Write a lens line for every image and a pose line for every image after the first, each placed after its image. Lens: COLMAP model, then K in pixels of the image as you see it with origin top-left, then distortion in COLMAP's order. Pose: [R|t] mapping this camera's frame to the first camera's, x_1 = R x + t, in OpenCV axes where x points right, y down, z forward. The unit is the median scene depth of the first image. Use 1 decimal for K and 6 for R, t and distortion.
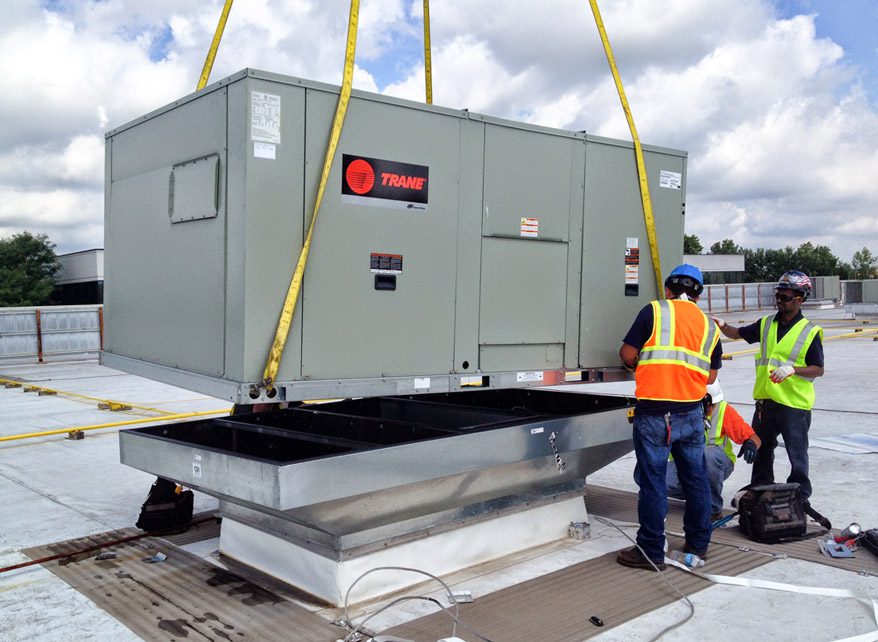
lens RADIAL K [[967.5, 0, 439.0], [0, 967.5, 321.0], [0, 0, 1]] dist [0.013062, -0.011548]
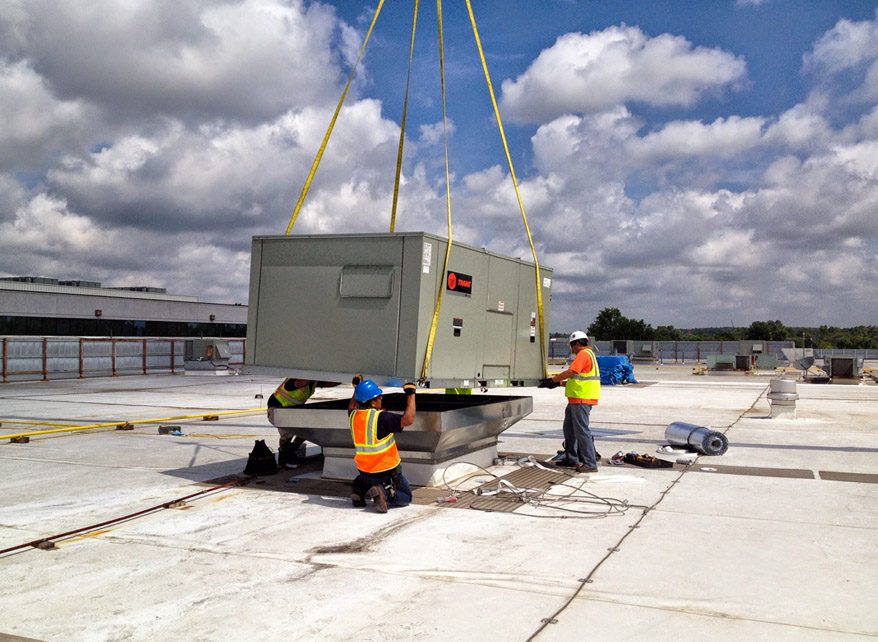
lens RADIAL K [[967.5, 0, 439.0], [0, 967.5, 321.0], [0, 0, 1]] dist [0.013062, -0.011548]
pose [[0.890414, 0.035452, 0.453769, -0.826136], [-0.016367, 0.998811, -0.045918, 0.025753], [-0.454857, 0.033460, 0.889936, -0.656692]]
